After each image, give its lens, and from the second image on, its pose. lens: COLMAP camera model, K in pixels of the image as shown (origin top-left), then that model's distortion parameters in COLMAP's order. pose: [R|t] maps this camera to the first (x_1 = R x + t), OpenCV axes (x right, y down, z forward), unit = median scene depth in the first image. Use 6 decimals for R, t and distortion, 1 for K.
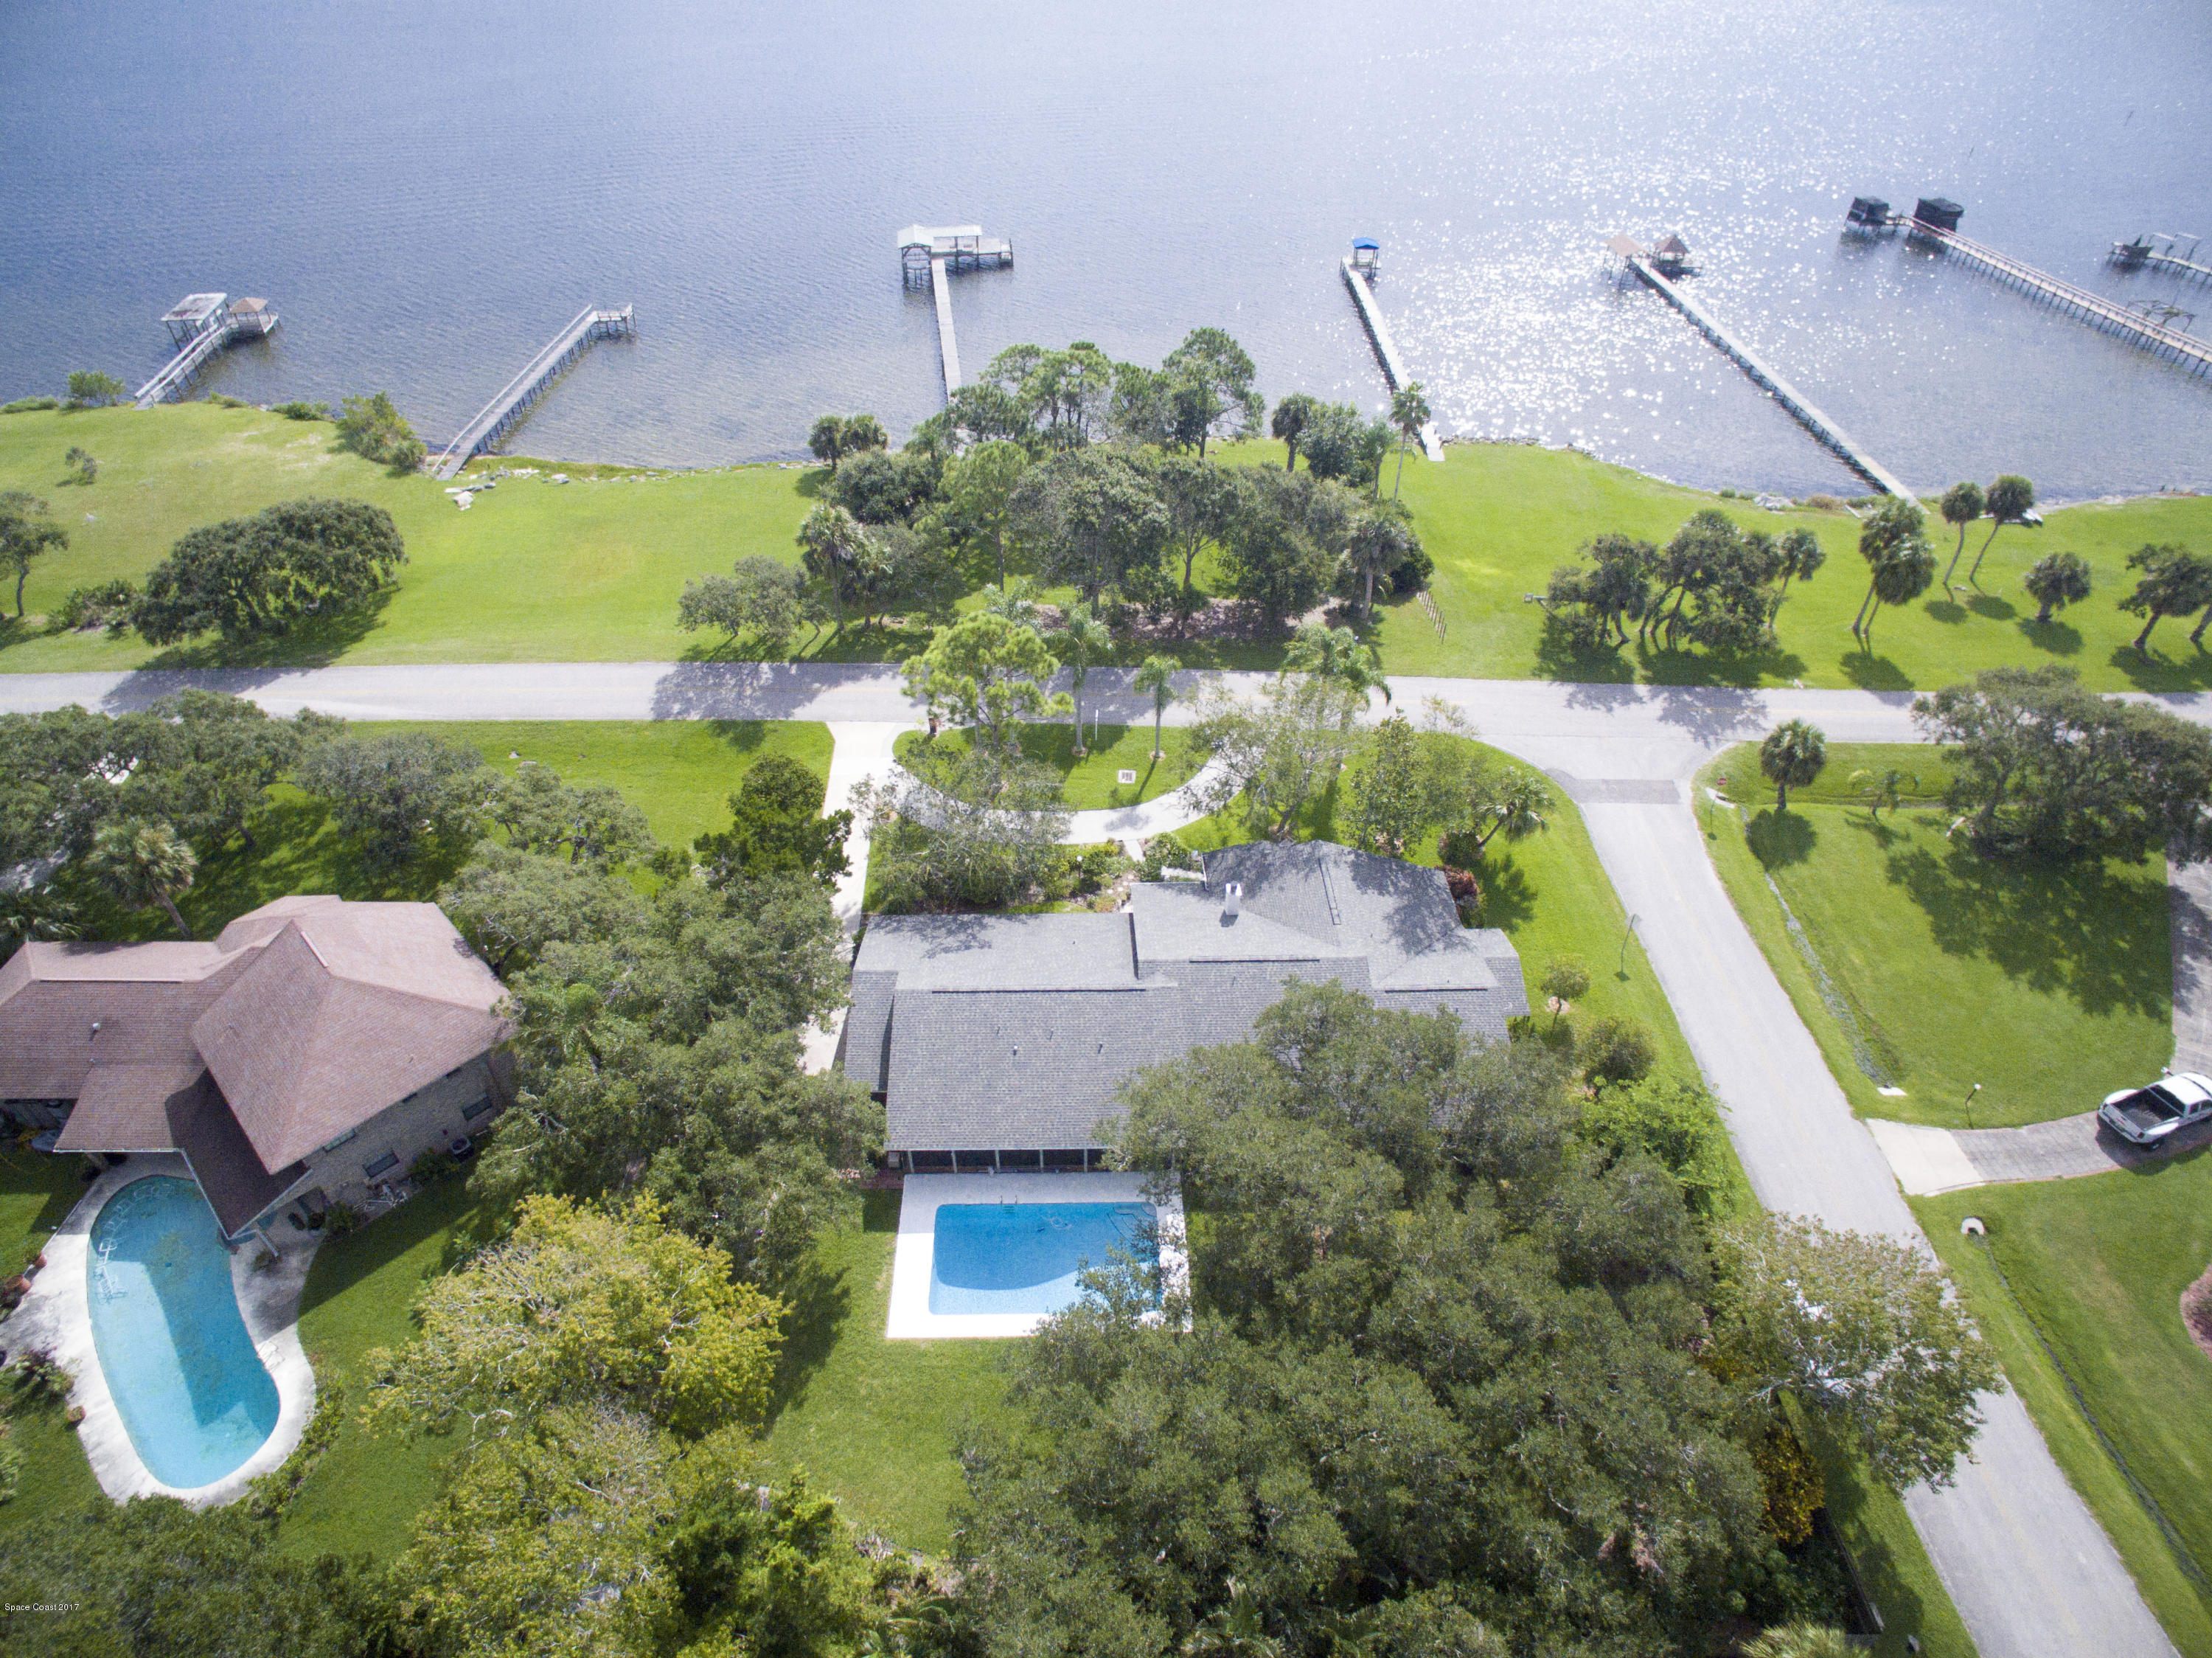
lens RADIAL K [[1294.4, 0, 1105.8], [0, 1294.4, 834.9], [0, 0, 1]] dist [-0.057646, 0.004136]
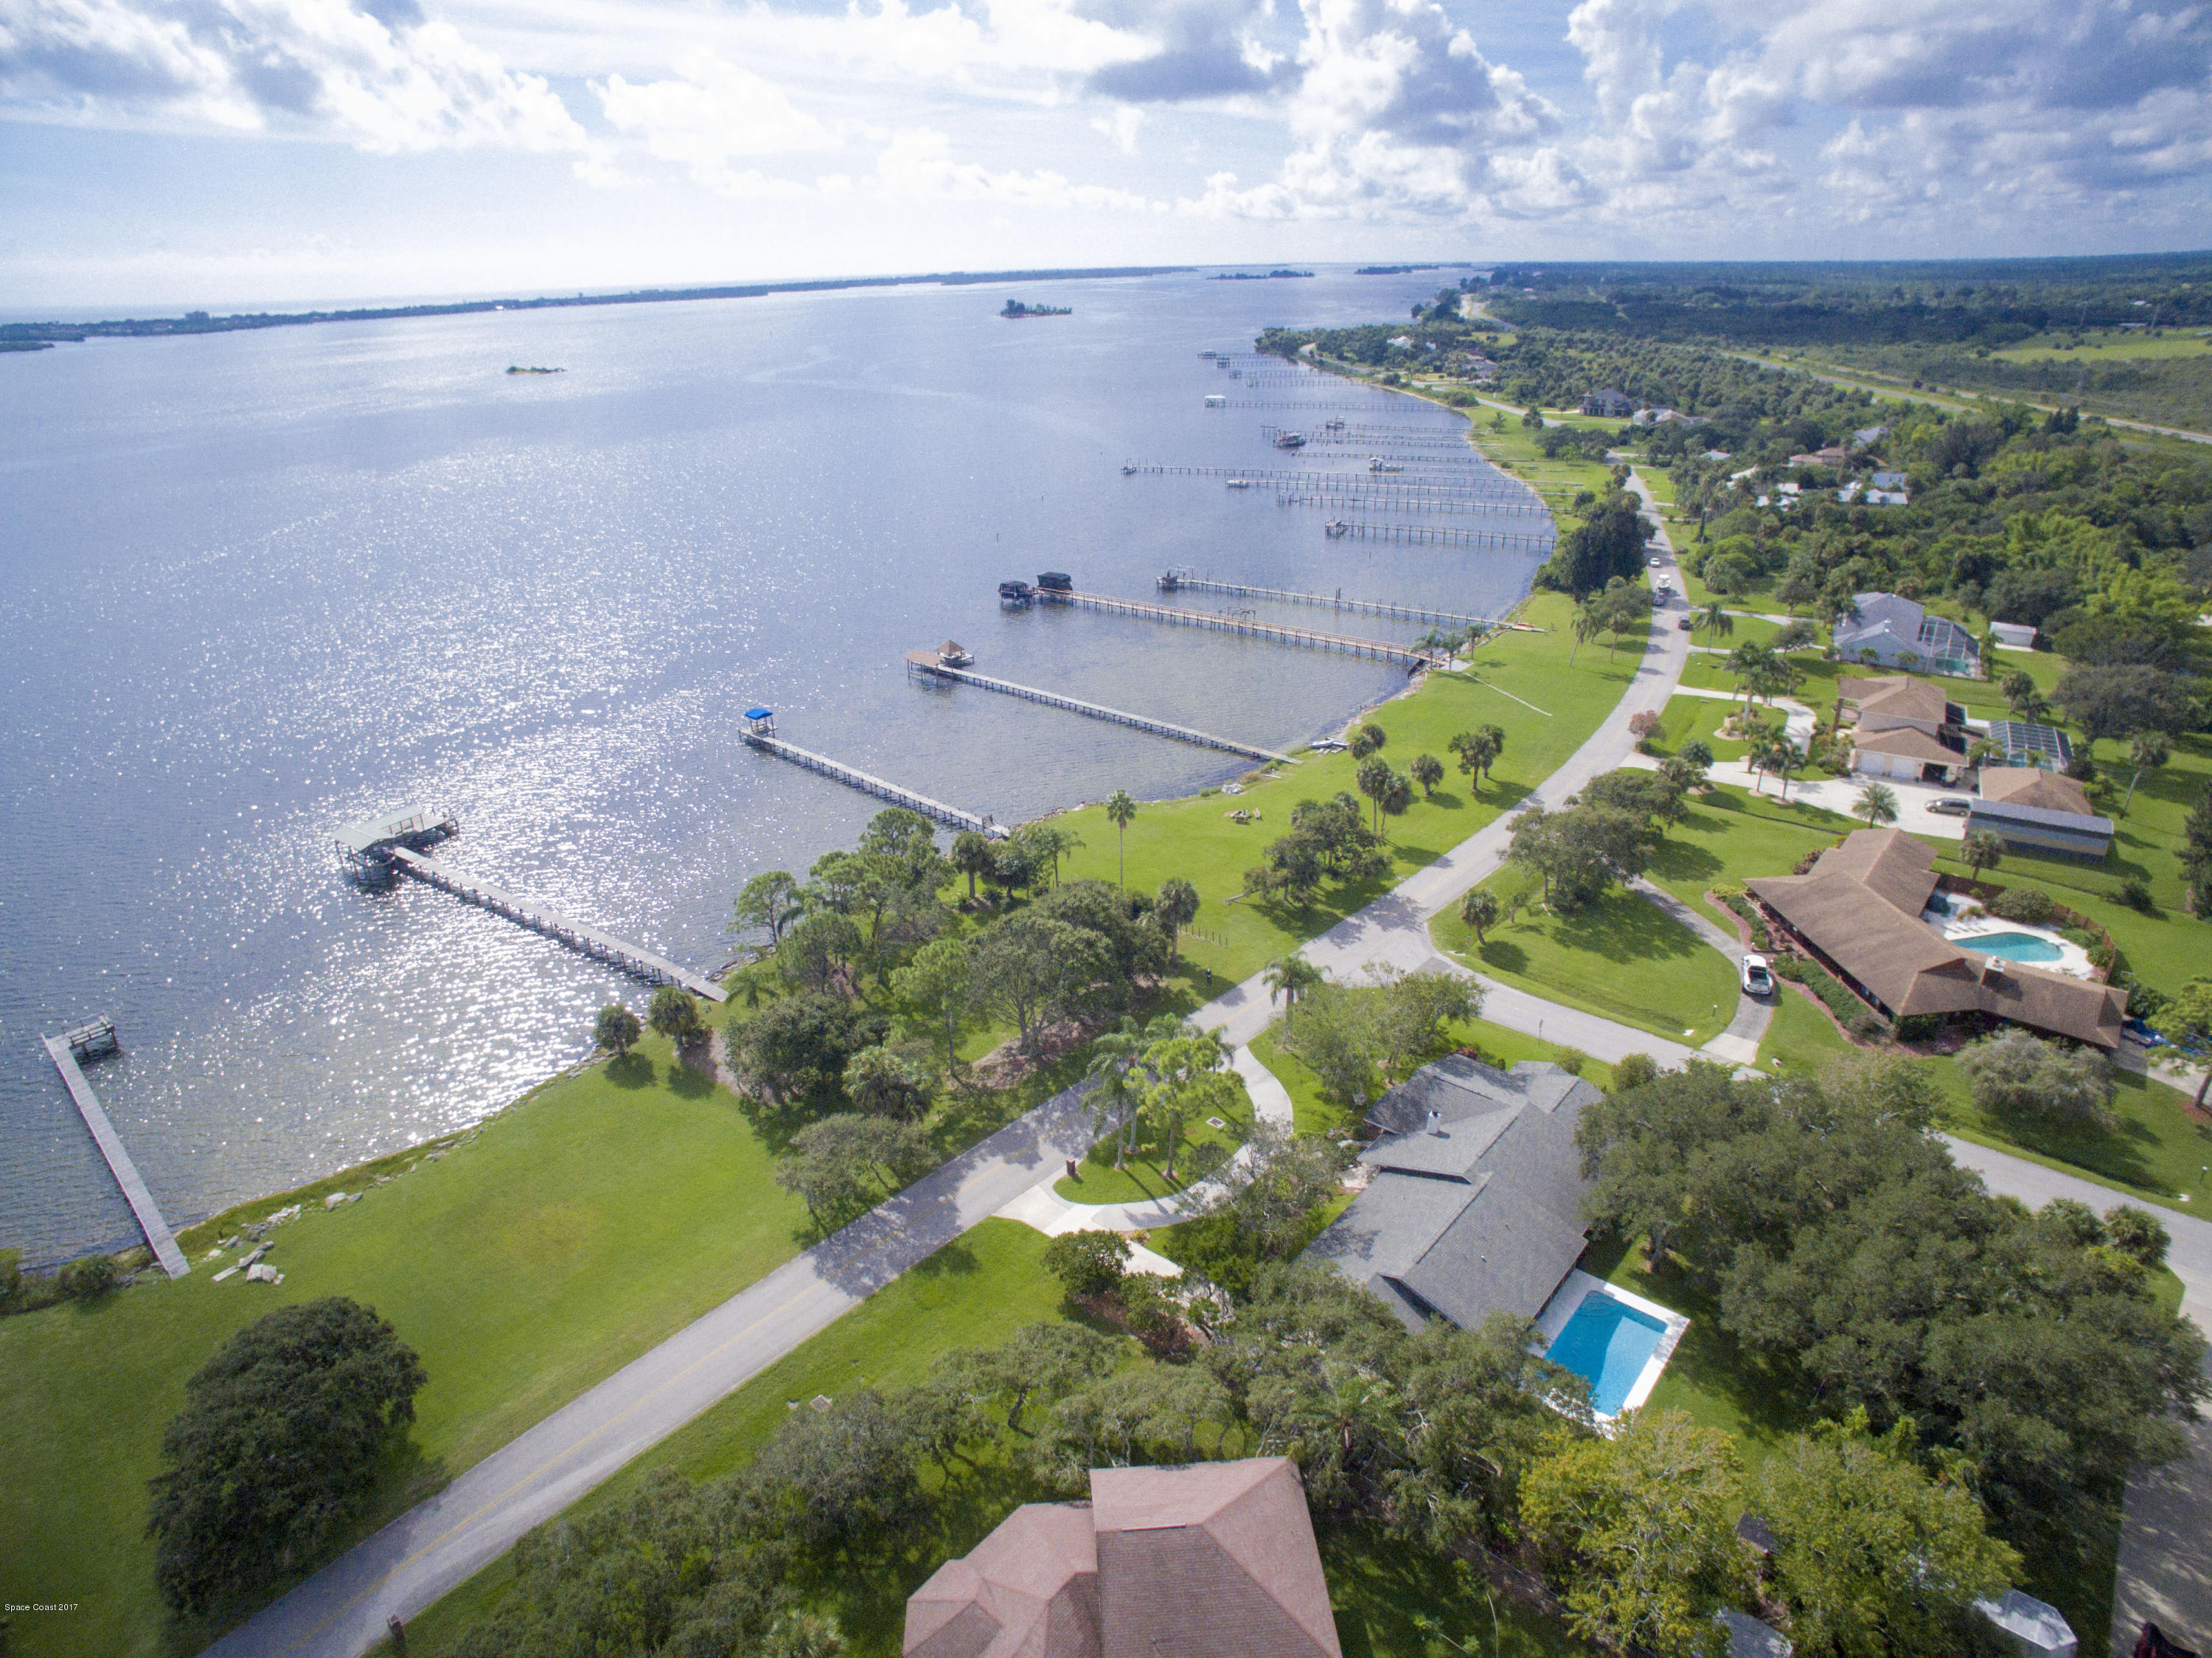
lens RADIAL K [[1294.4, 0, 1104.3], [0, 1294.4, 822.9], [0, 0, 1]] dist [-0.057646, 0.004136]
pose [[0.664560, -0.319566, 0.675453, -0.836648], [0.497494, 0.863692, -0.080846, -0.253230], [-0.557548, 0.389761, 0.732957, -0.006440]]
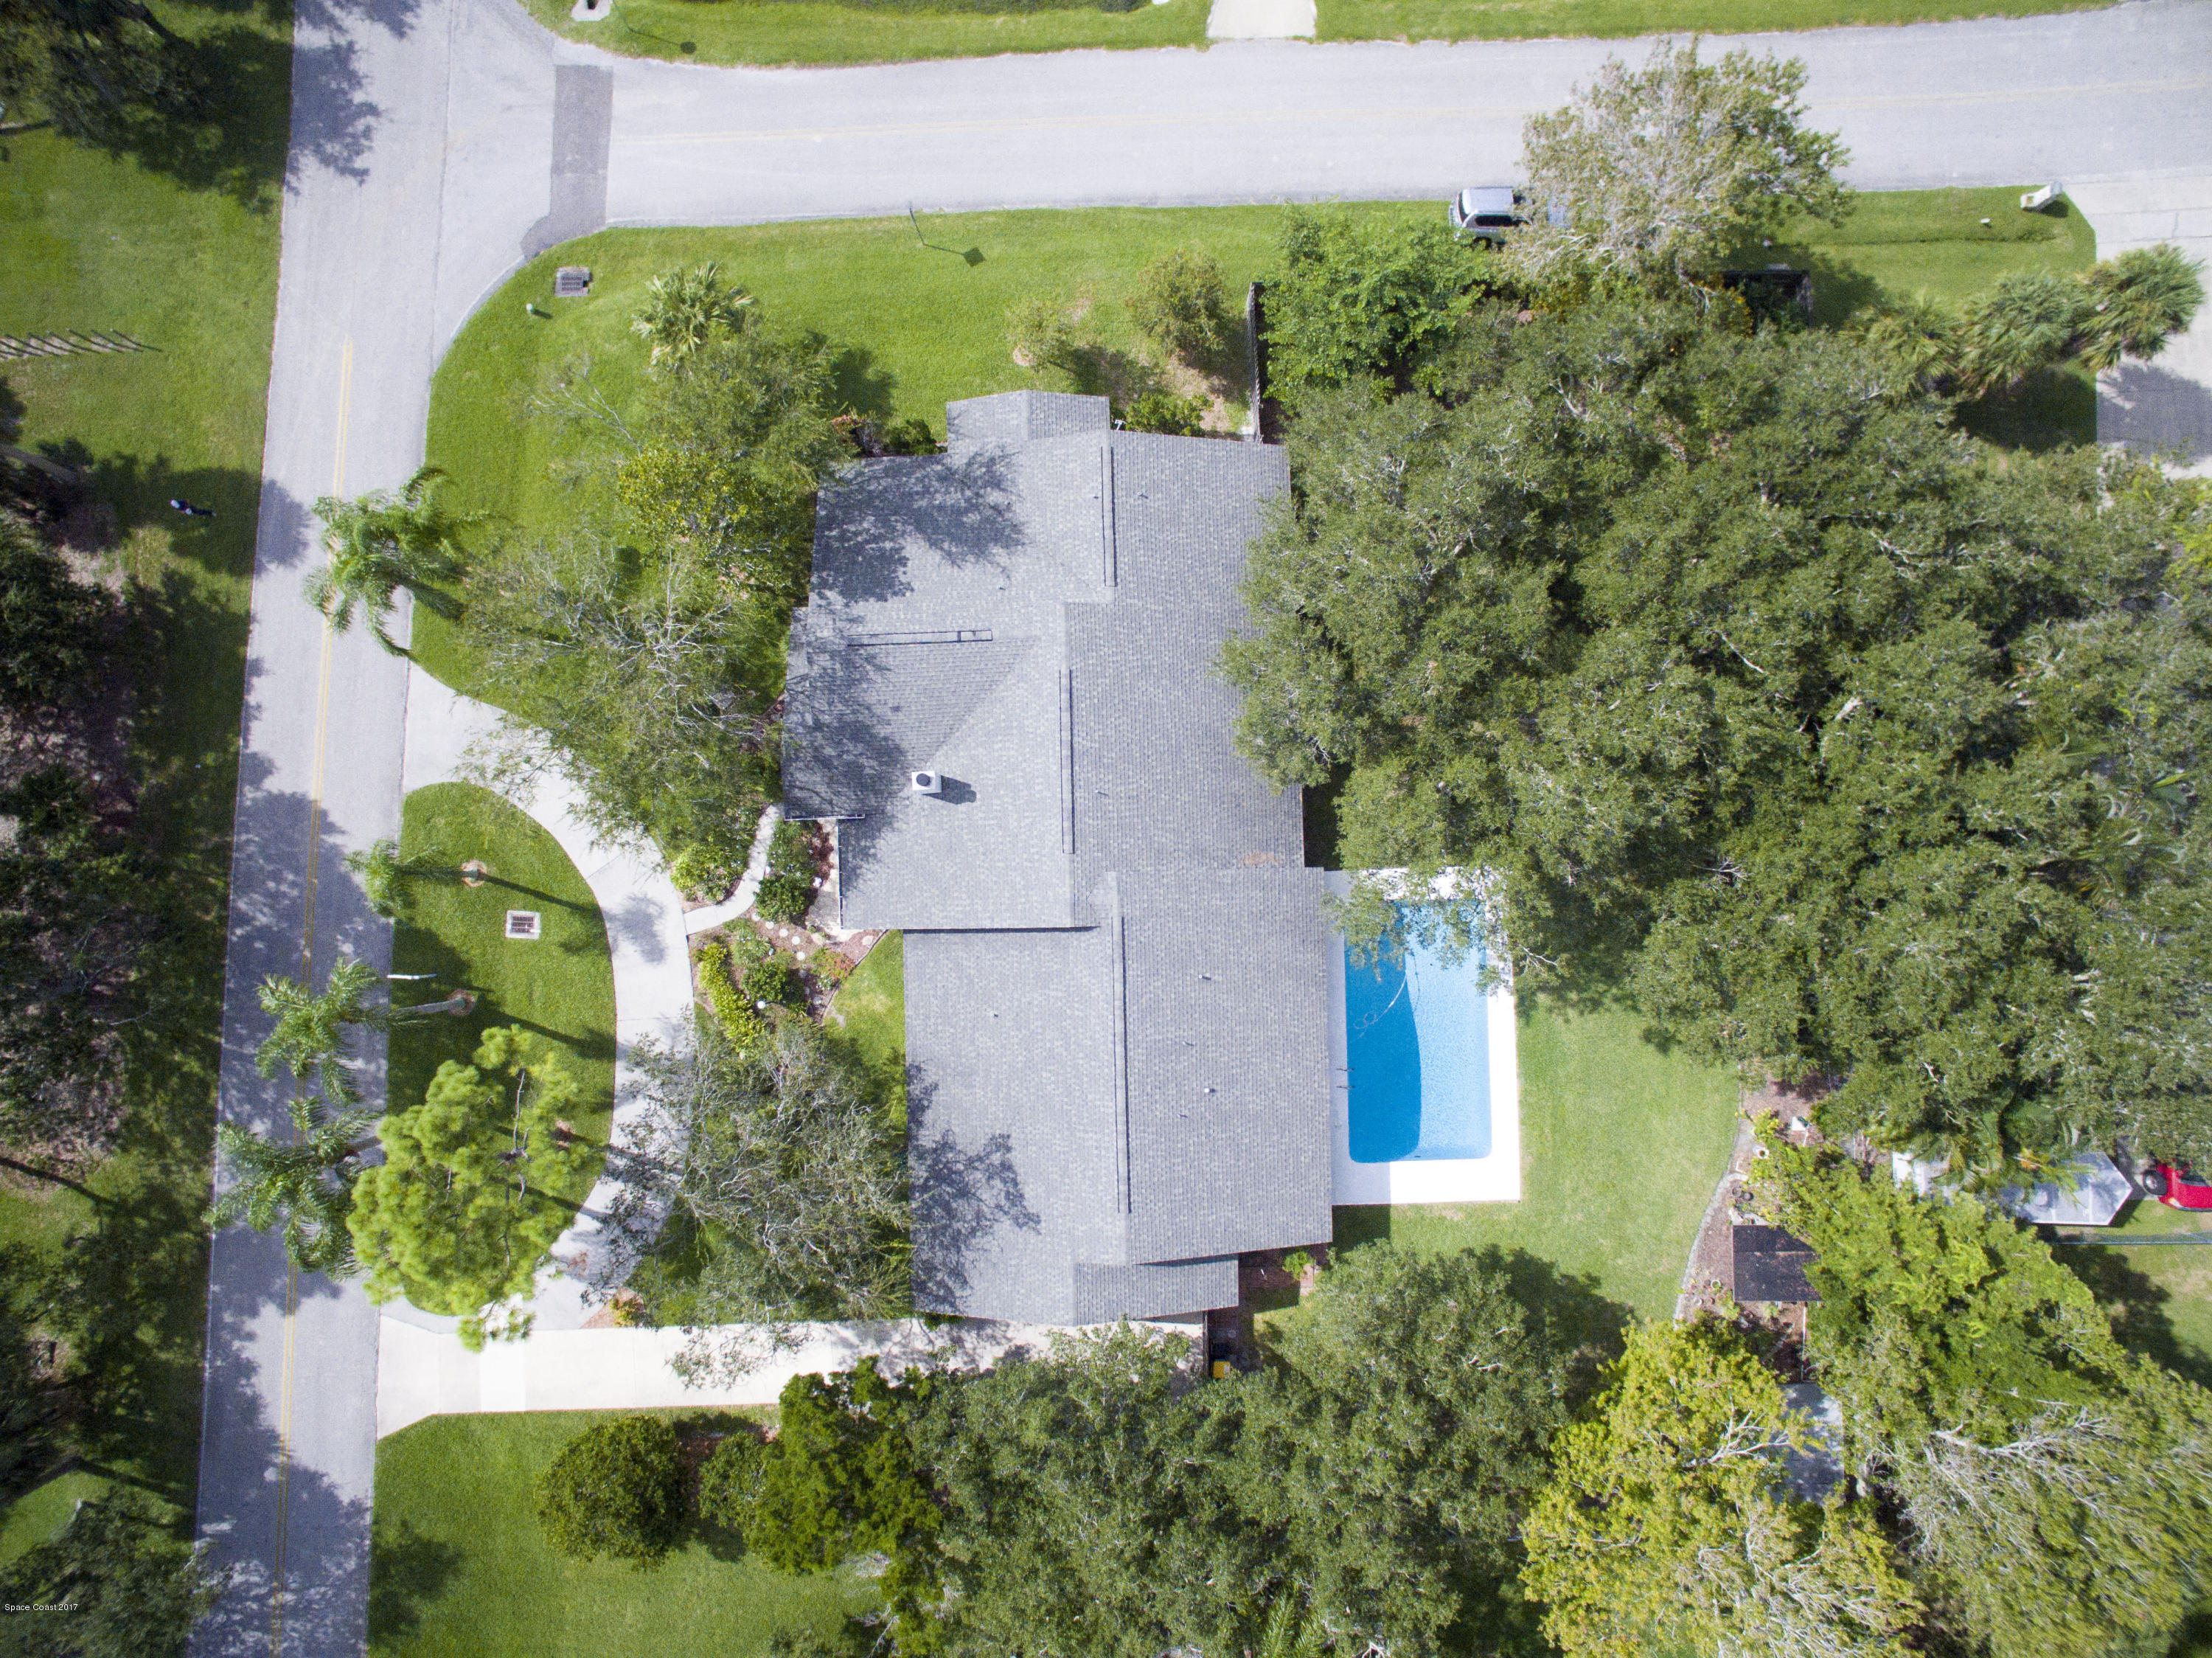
lens RADIAL K [[1294.4, 0, 1104.0], [0, 1294.4, 829.6], [0, 0, 1]] dist [-0.057646, 0.004136]
pose [[-0.000347, -0.999152, 0.041169, 0.036441], [0.654288, 0.030907, 0.755614, -0.320435], [-0.756246, 0.027198, 0.653722, 0.390847]]
